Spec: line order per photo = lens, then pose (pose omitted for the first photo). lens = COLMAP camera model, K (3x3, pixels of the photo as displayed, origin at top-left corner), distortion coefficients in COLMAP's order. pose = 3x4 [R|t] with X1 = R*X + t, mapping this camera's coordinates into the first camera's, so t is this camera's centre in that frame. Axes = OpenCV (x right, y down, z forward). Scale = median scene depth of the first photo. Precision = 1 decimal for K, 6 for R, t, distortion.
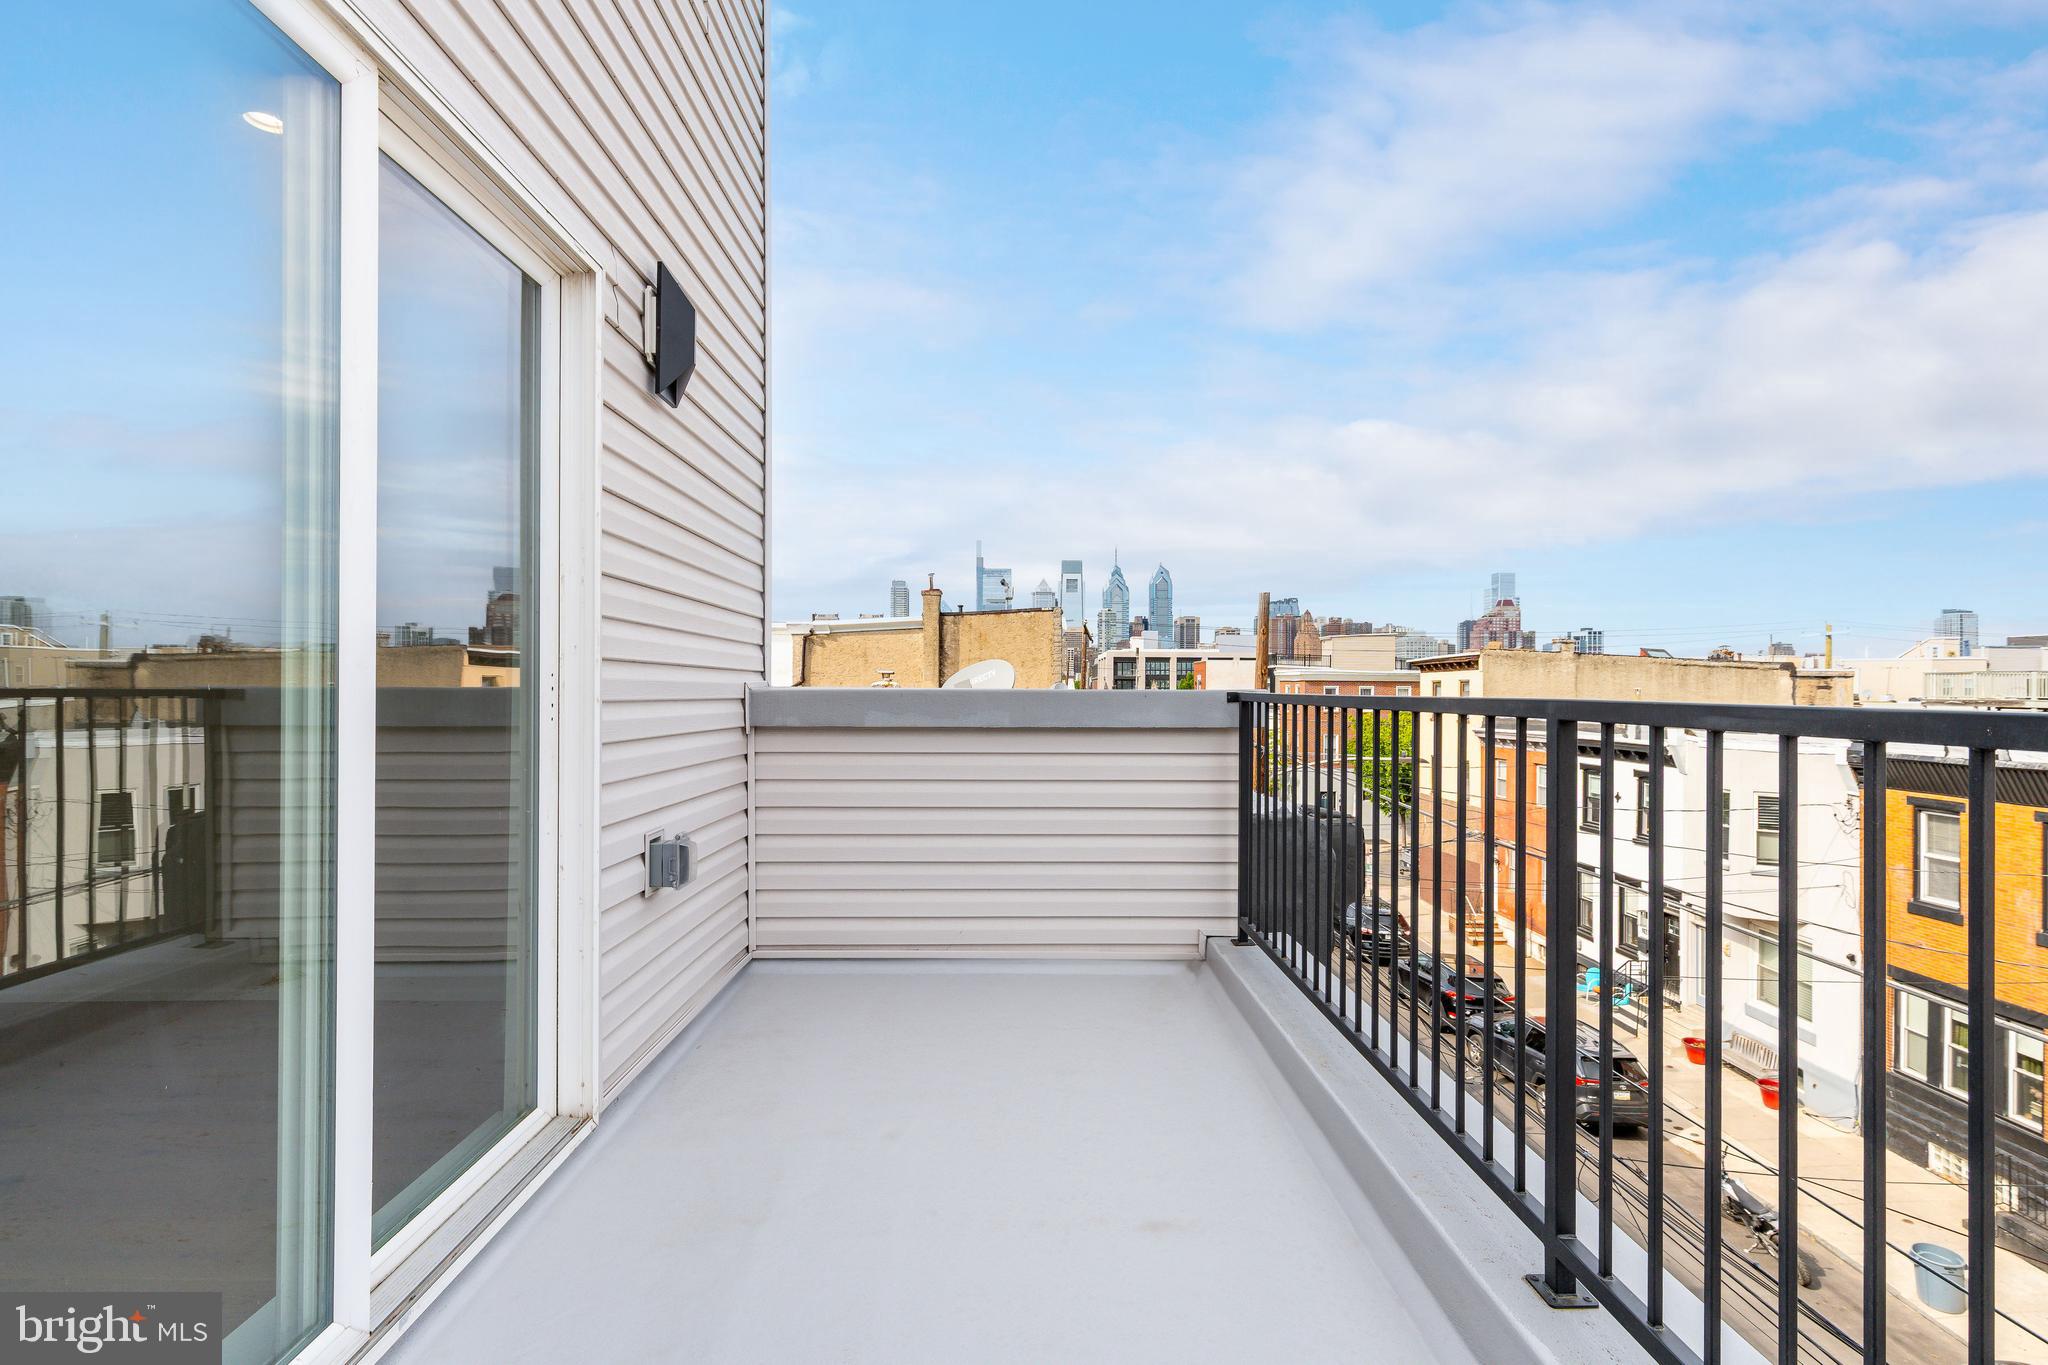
lens RADIAL K [[913.0, 0, 1018.2], [0, 913.0, 695.5], [0, 0, 1]] dist [-0.000255, -0.000074]
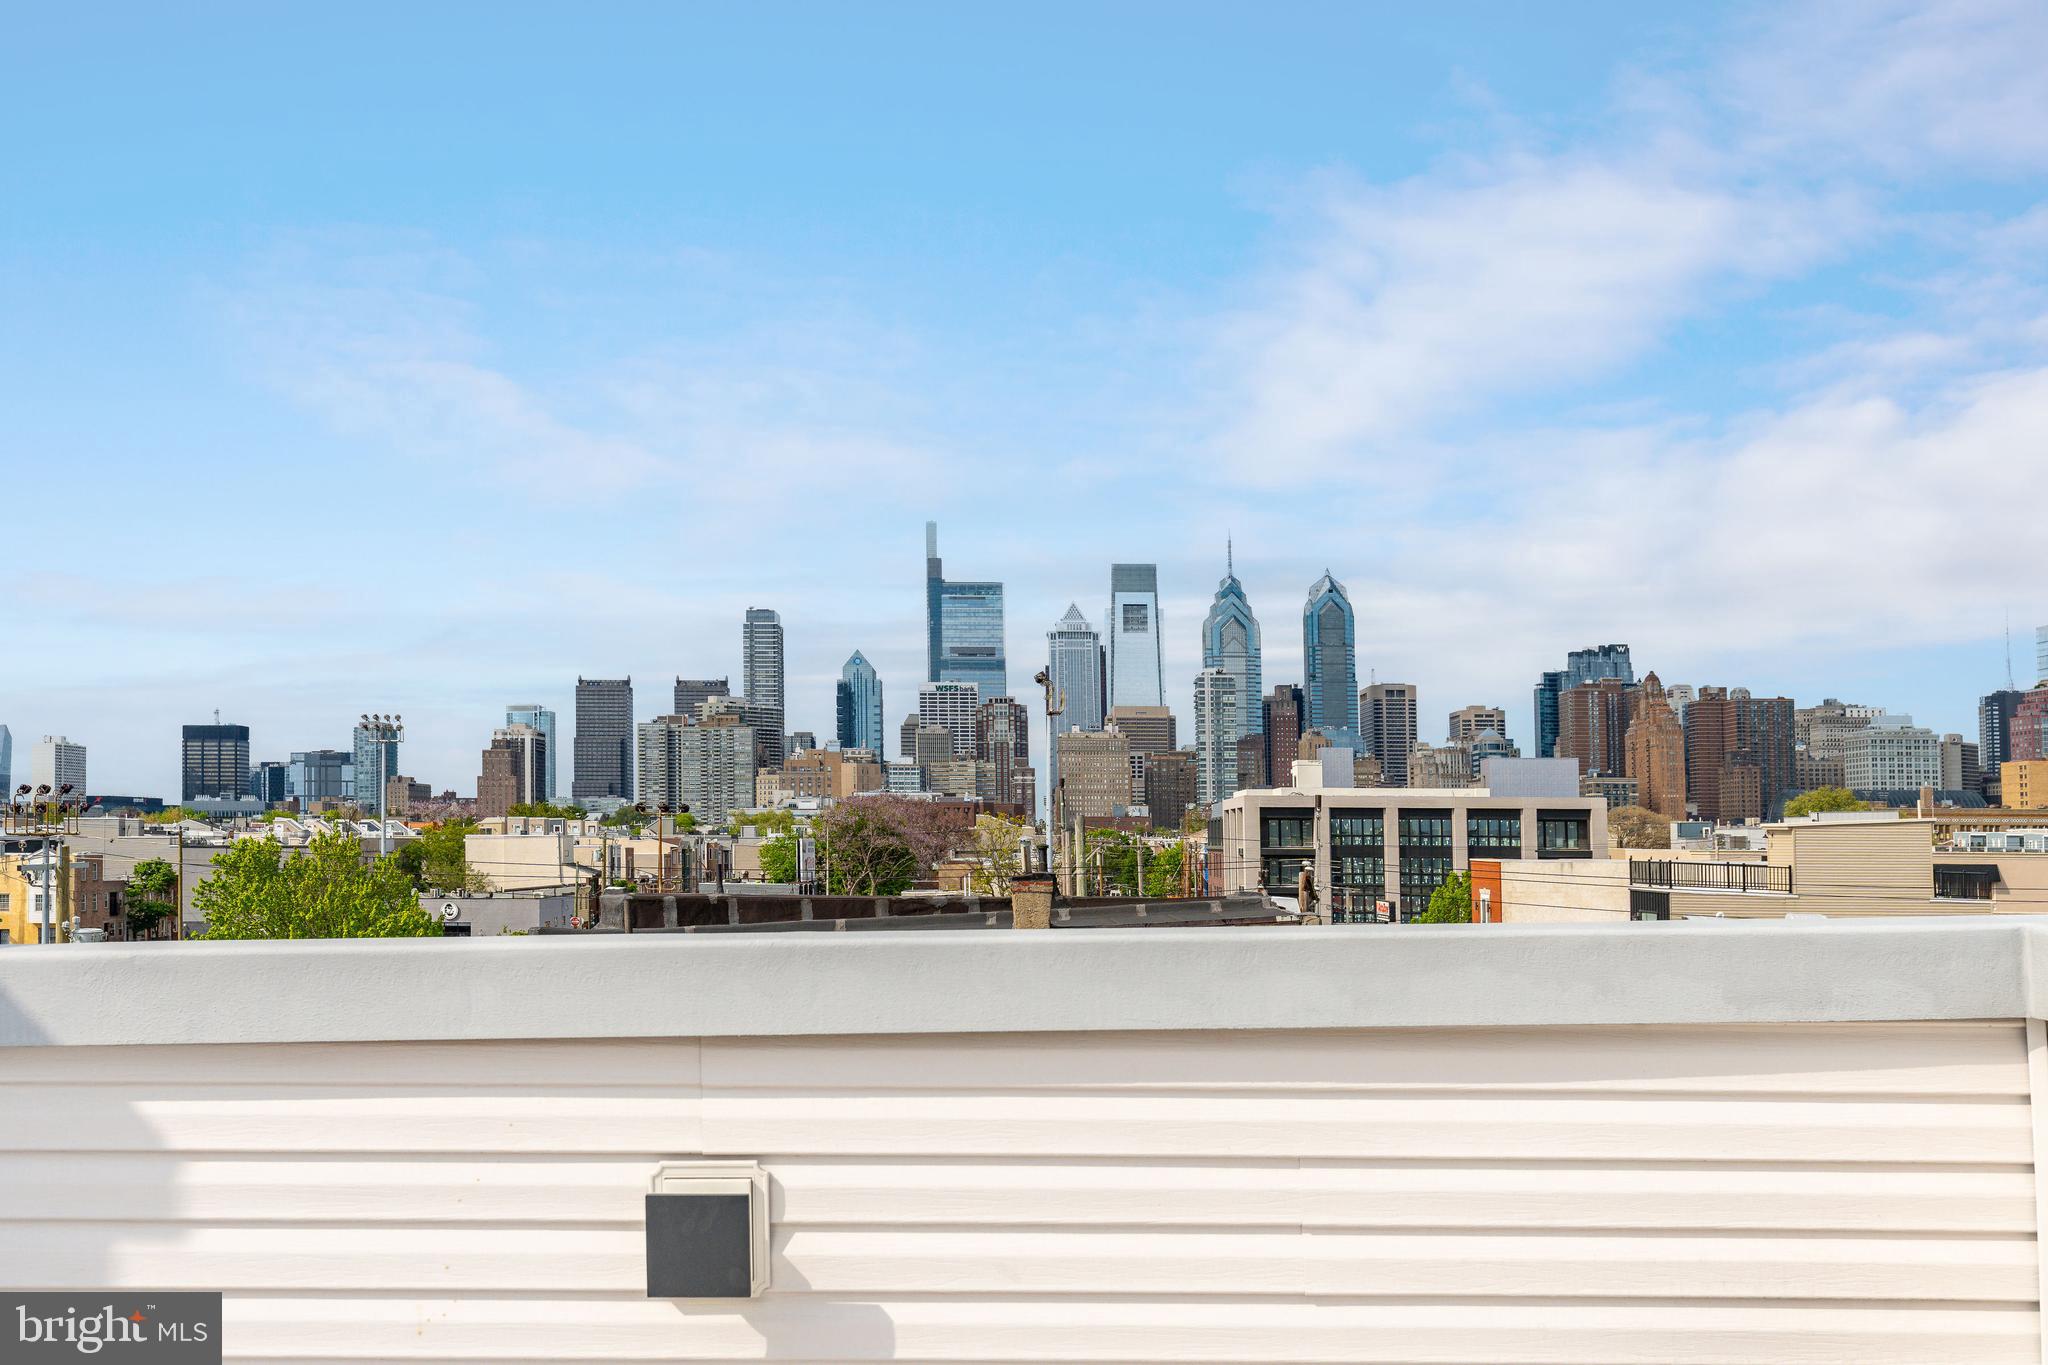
lens RADIAL K [[2079.5, 0, 1021.0], [0, 2079.5, 687.1], [0, 0, 1]] dist [-0.007455, 0.002285]
pose [[0.999998, 0.001911, 0.000766, 0.026010], [-0.001842, 0.996655, -0.081697, -0.005690], [-0.000919, 0.081696, 0.996657, -1.186569]]
